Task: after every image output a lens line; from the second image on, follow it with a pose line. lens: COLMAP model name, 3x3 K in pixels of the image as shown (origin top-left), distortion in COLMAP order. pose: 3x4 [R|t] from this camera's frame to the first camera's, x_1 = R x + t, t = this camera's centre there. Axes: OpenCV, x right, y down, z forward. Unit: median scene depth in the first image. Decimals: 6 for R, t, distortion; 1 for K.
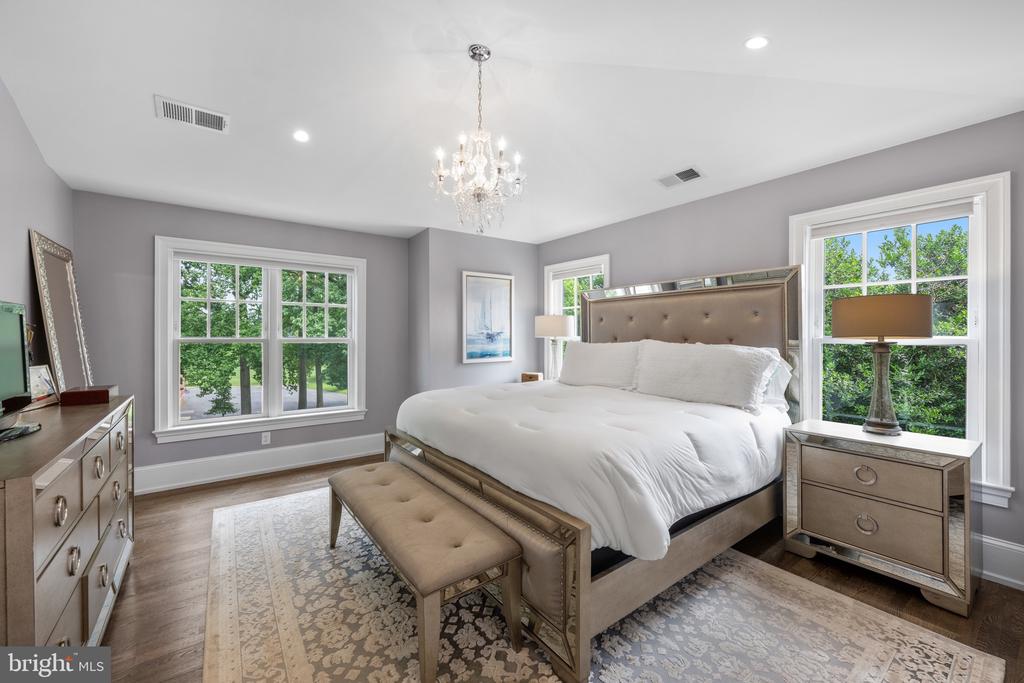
lens RADIAL K [[407.0, 0, 512.6], [0, 407.0, 337.8], [0, 0, 1]] dist [0.002063, 0.000021]
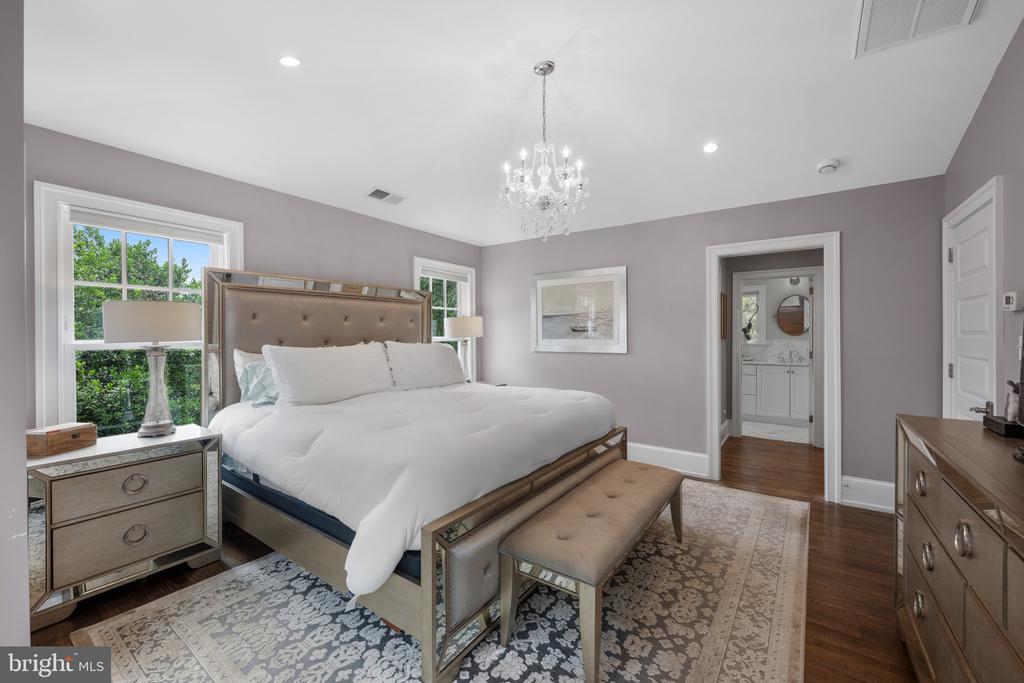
lens RADIAL K [[407.0, 0, 512.6], [0, 407.0, 337.8], [0, 0, 1]] dist [0.002063, 0.000021]
pose [[-0.309129, -0.000655, 0.951020, -1.110955], [0.014625, 0.999878, 0.005443, -0.007368], [-0.950908, 0.015591, -0.309082, 1.477686]]
